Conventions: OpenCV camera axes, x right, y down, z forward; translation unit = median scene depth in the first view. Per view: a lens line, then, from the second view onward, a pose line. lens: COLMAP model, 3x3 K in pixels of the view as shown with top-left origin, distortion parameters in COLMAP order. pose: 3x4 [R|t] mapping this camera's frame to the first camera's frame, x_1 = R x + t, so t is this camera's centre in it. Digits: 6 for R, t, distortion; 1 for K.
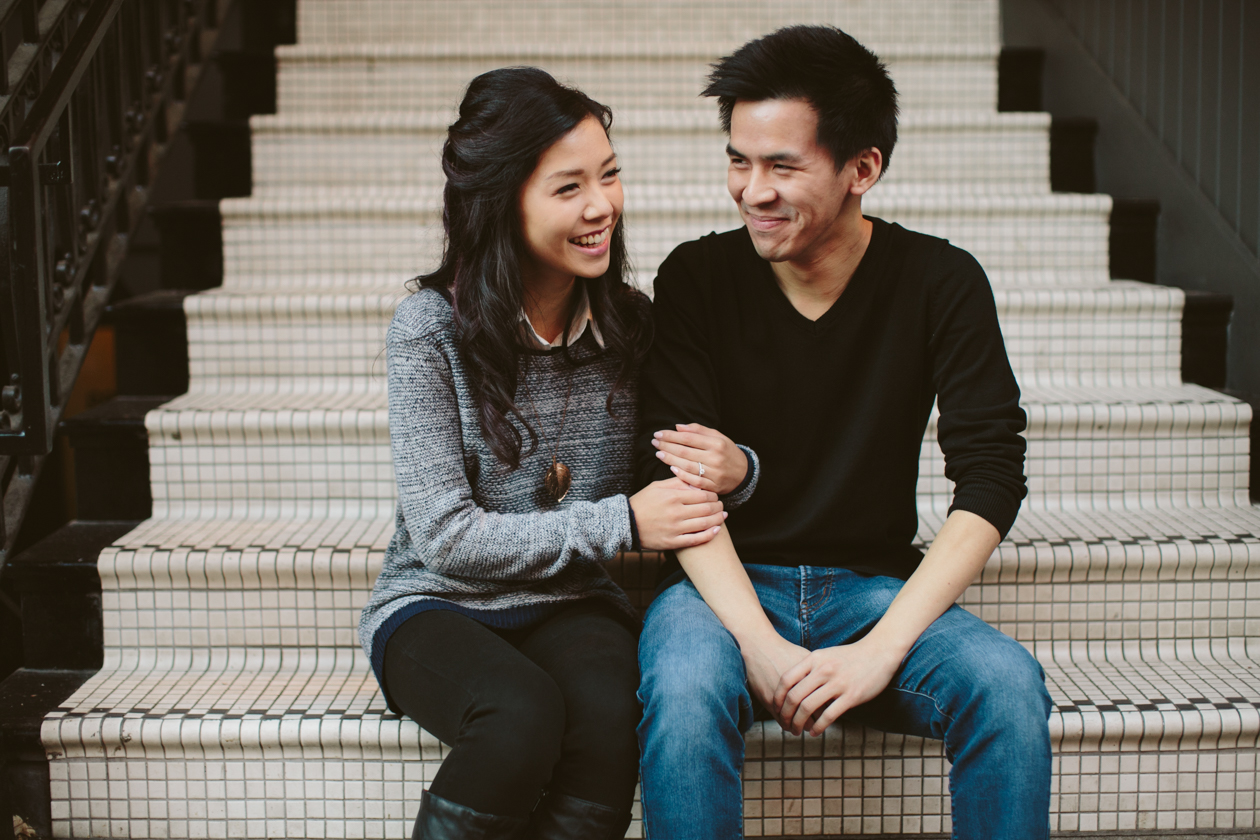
lens RADIAL K [[1943.5, 0, 630.0], [0, 1943.5, 420.0], [0, 0, 1]] dist [-0.148912, 0.198364]
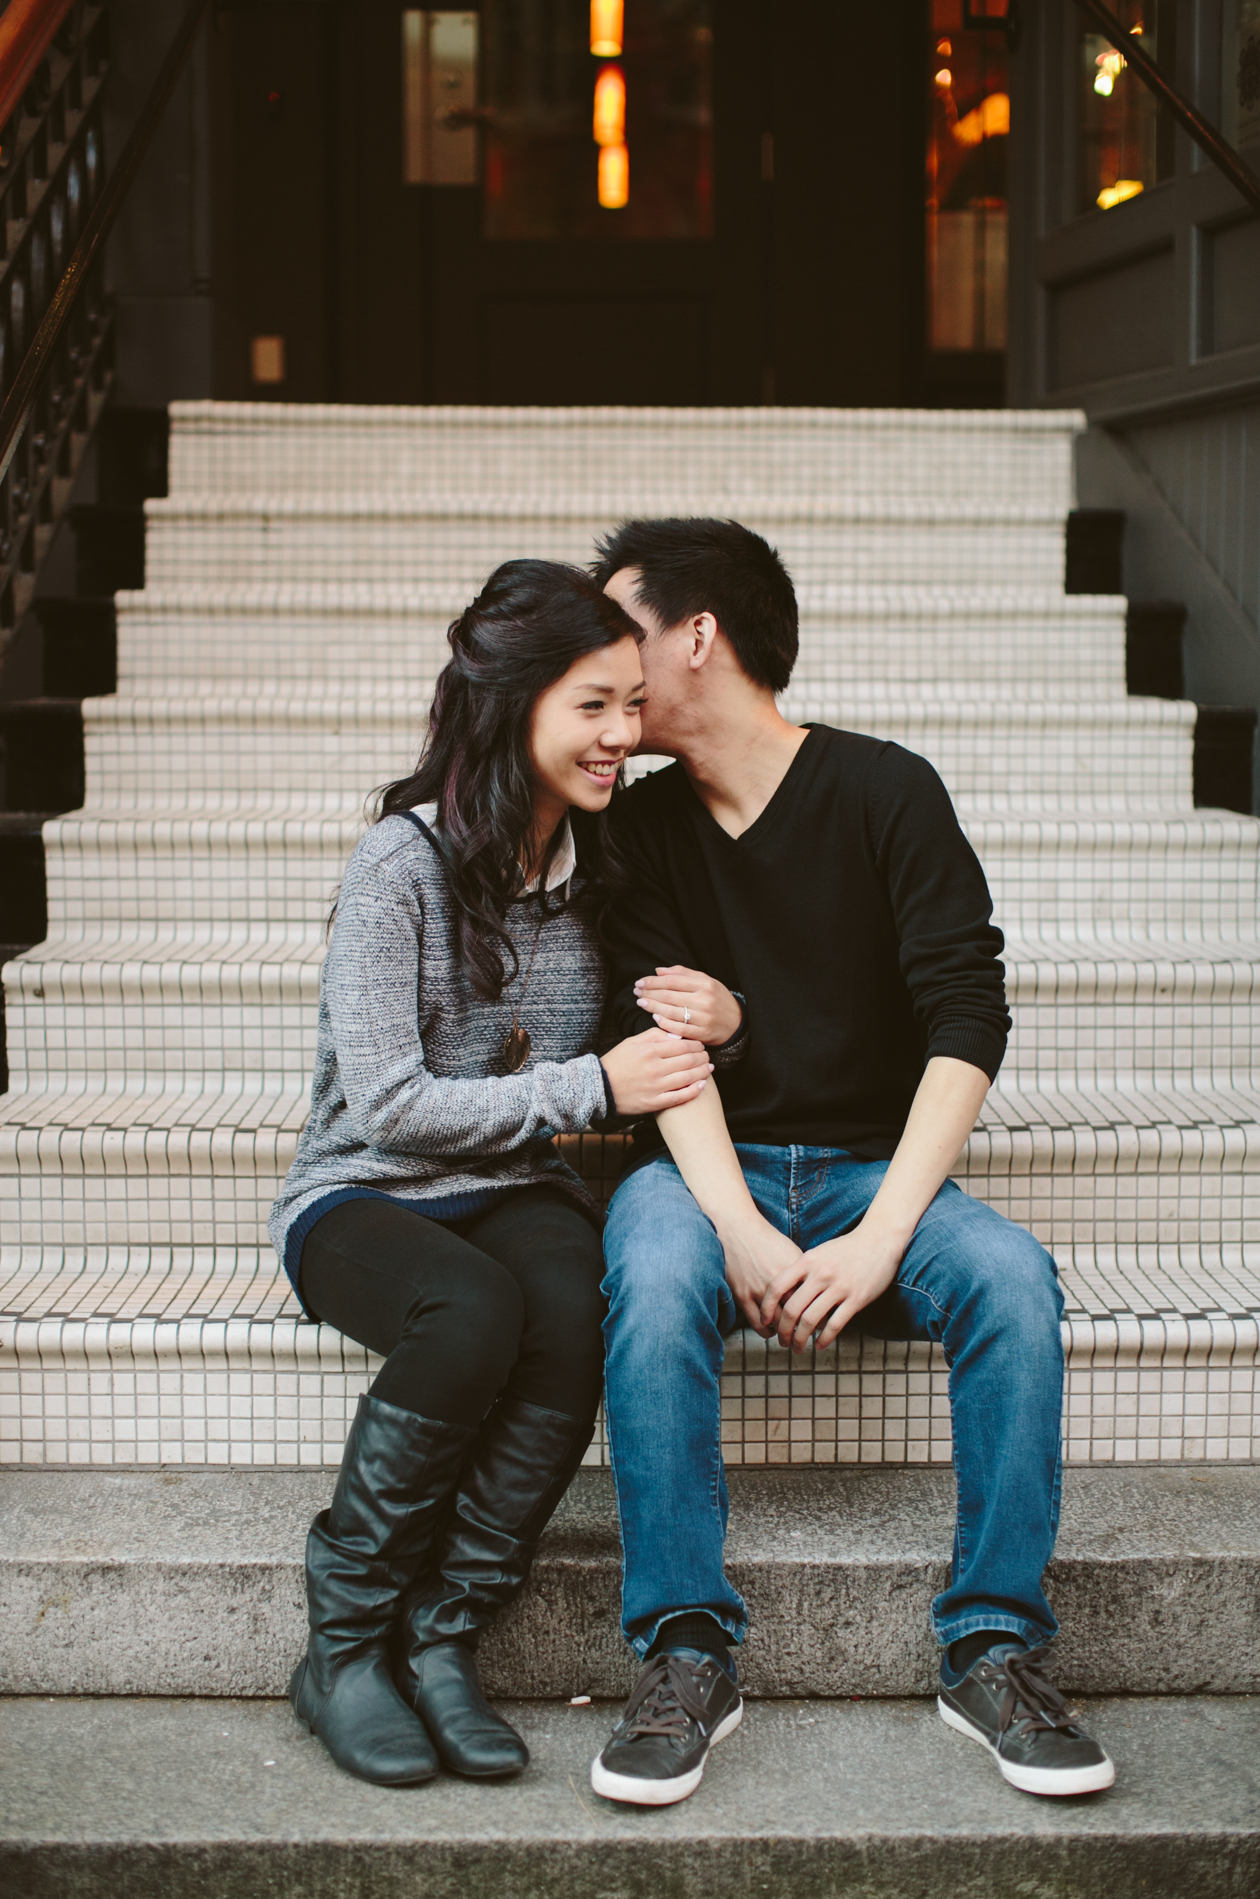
lens RADIAL K [[2929.1, 0, 630.0], [0, 2929.1, 949.5], [0, 0, 1]] dist [-0.148912, 0.198364]
pose [[0.999916, 0.007320, 0.010691, 0.003030], [-0.007167, 0.999873, -0.014208, 0.006222], [-0.010794, 0.014130, 0.999842, -0.263277]]
